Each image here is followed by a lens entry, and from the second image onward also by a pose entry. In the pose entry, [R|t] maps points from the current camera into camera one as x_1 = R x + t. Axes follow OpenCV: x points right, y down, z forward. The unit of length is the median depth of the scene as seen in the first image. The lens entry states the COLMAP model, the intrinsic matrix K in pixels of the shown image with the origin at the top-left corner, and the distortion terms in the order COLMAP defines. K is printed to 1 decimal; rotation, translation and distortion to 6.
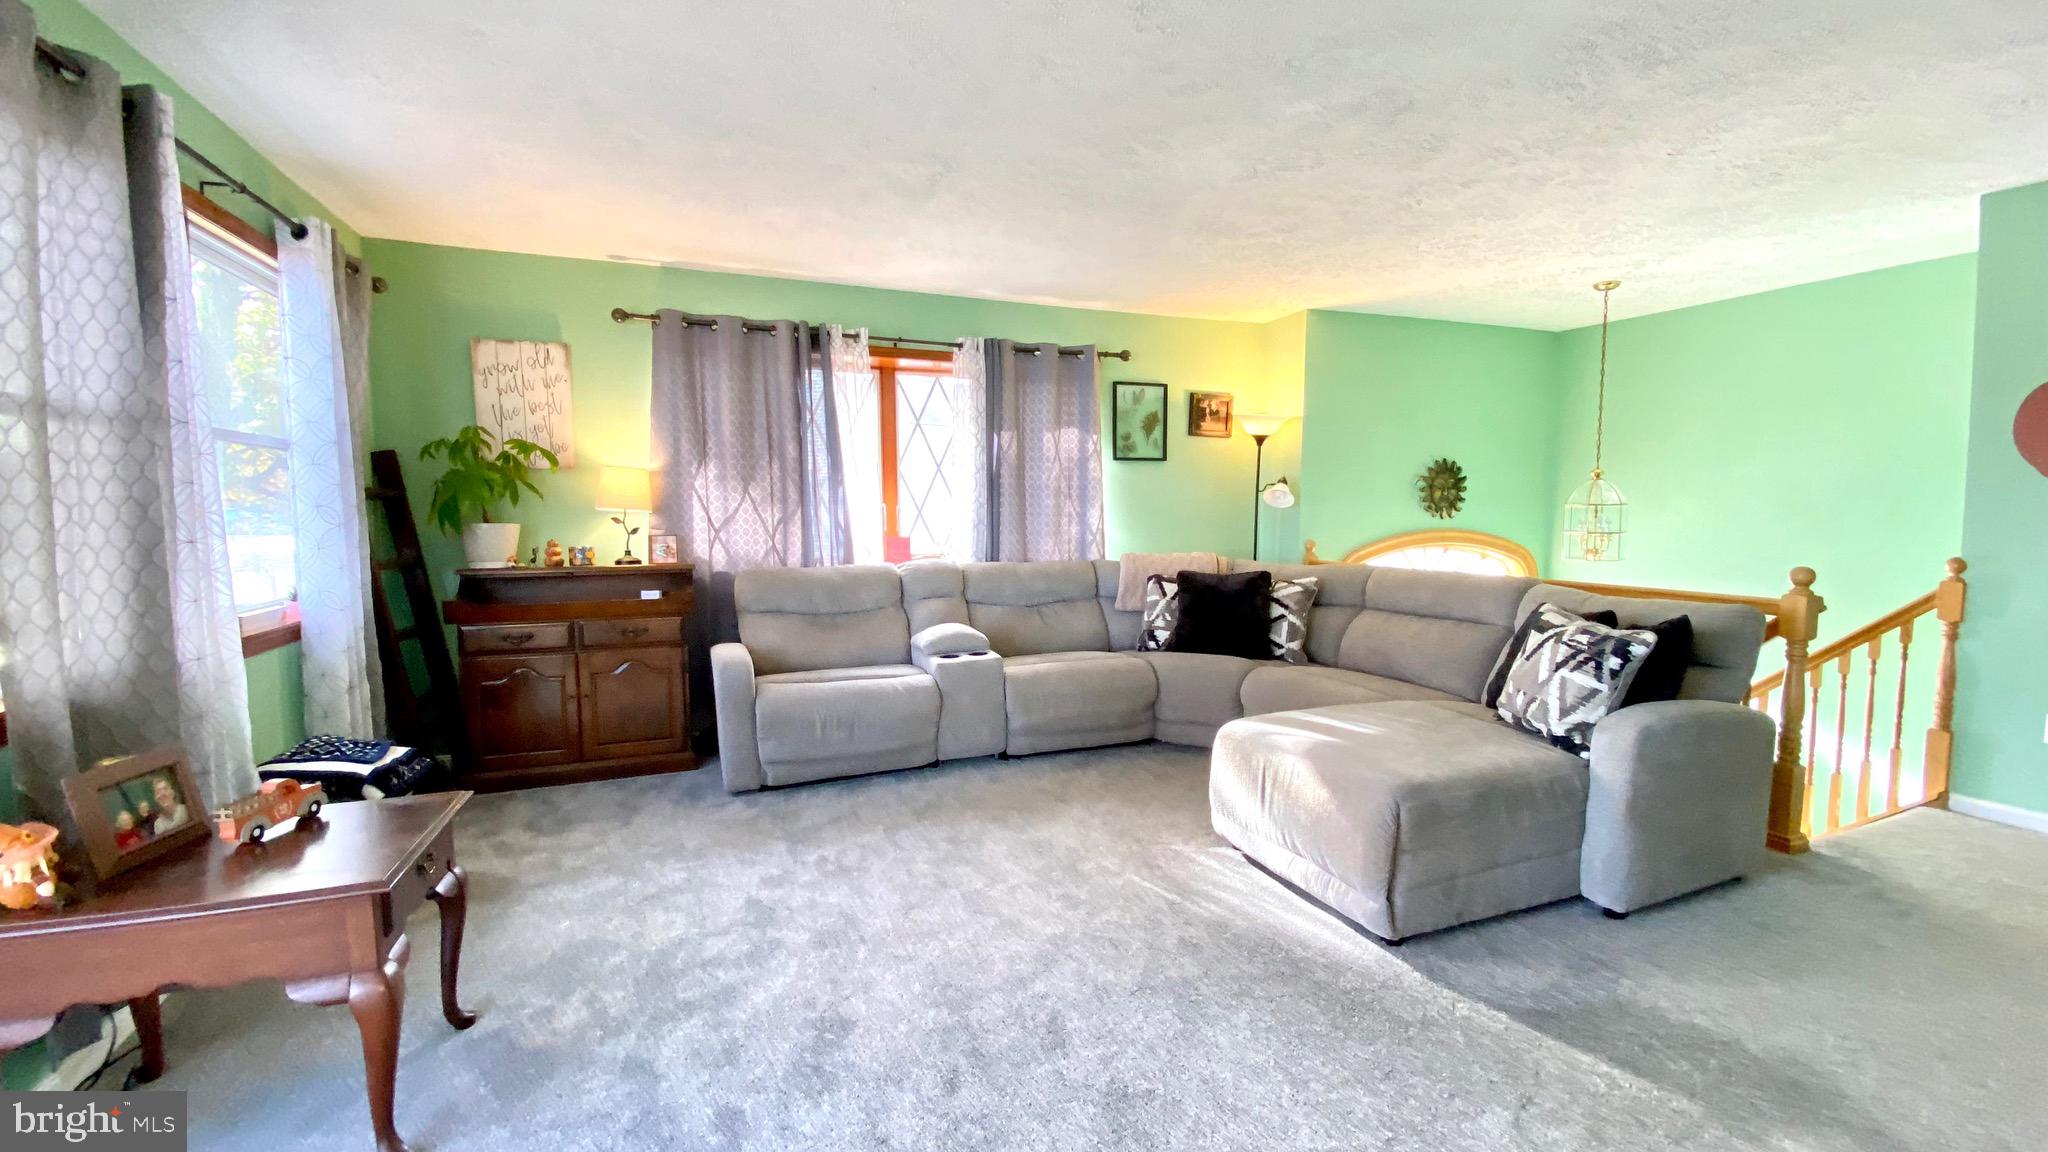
lens RADIAL K [[835.1, 0, 1026.2], [0, 835.1, 581.8], [0, 0, 1]] dist [0.005968, -0.011883]
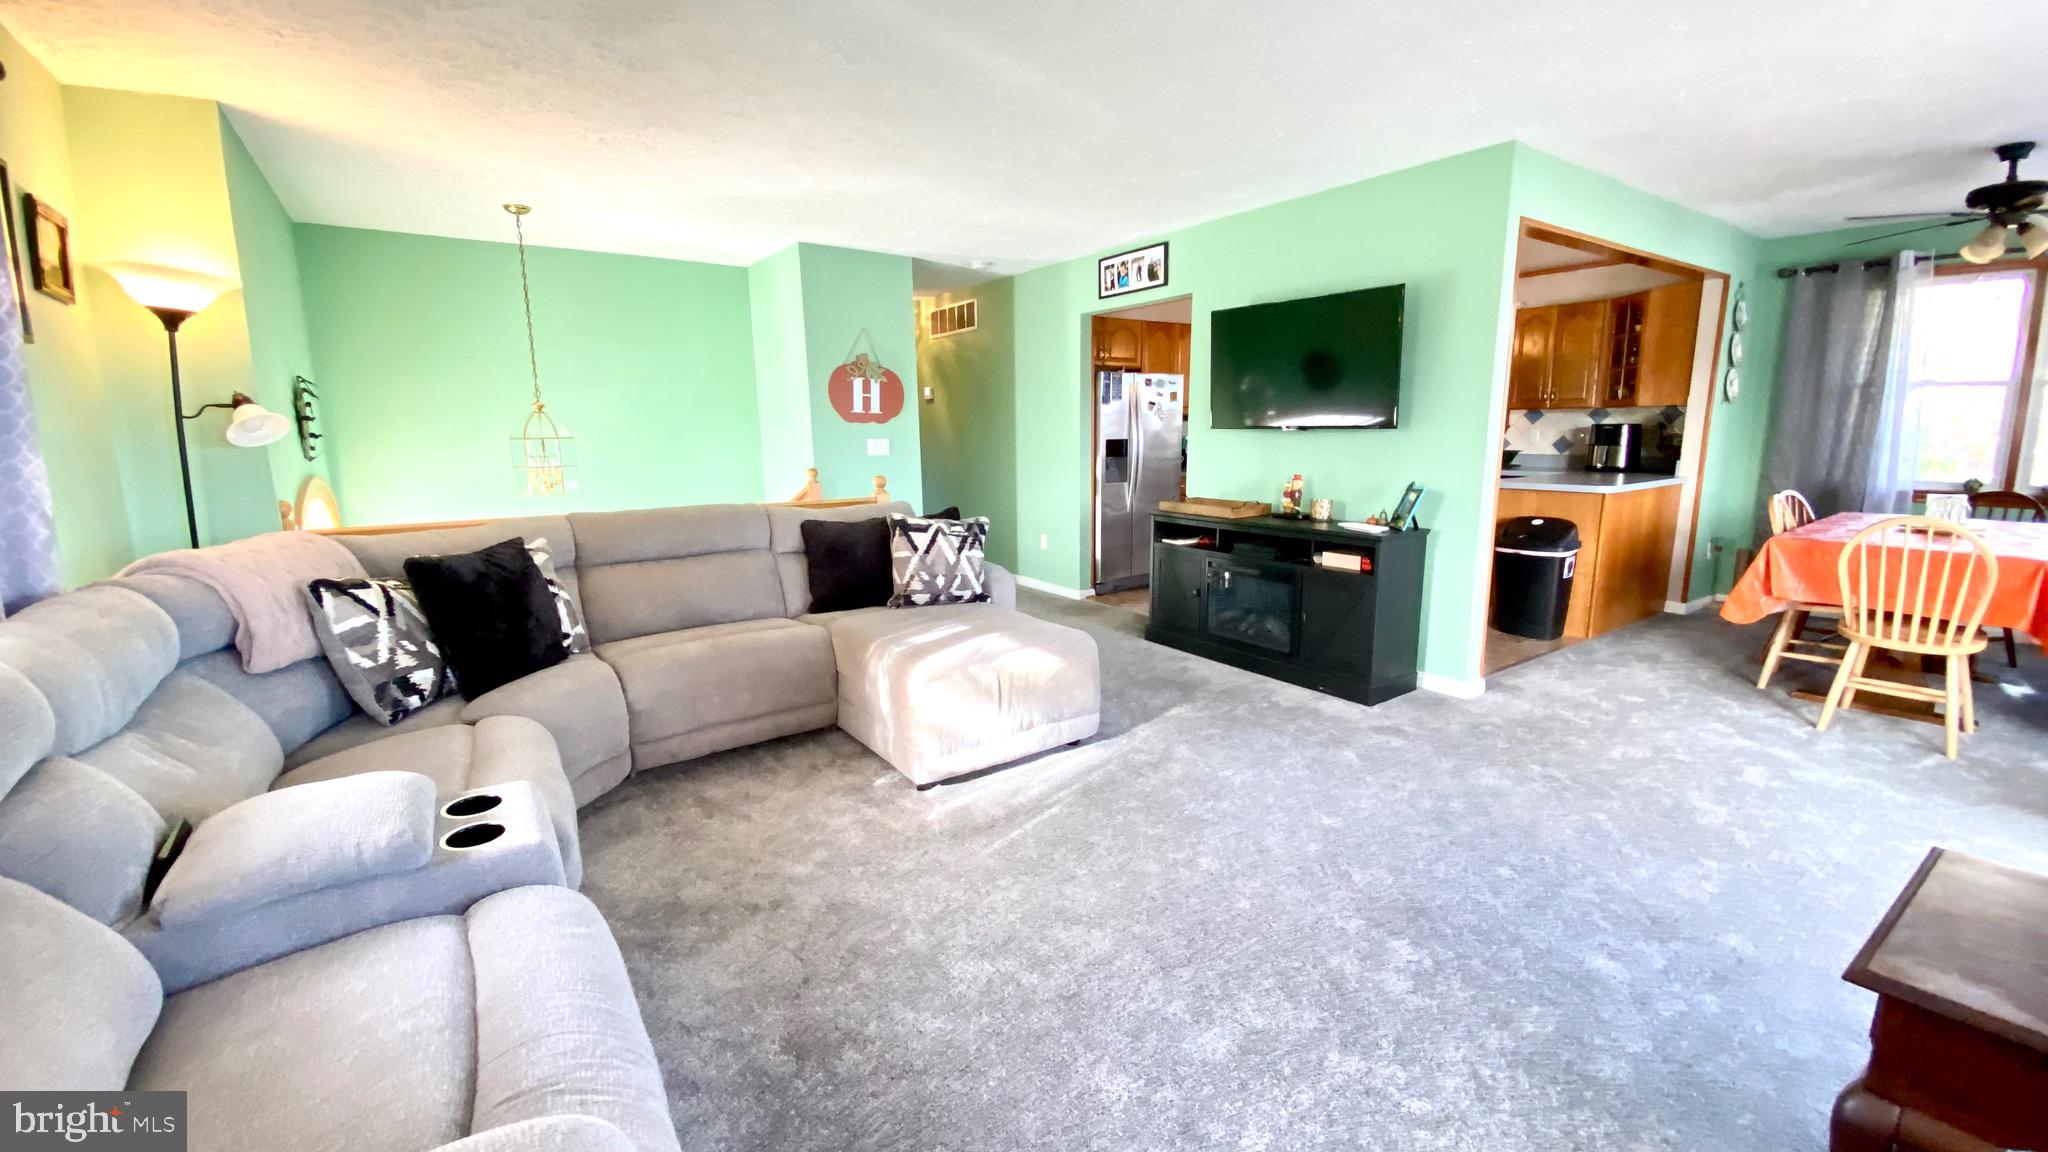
lens RADIAL K [[835.1, 0, 1026.3], [0, 835.1, 562.8], [0, 0, 1]] dist [0.005968, -0.011883]
pose [[-0.269990, -0.155535, 0.950218, -0.677733], [0.085698, 0.979069, 0.184607, -0.117663], [-0.959042, 0.131274, -0.251009, 1.085104]]
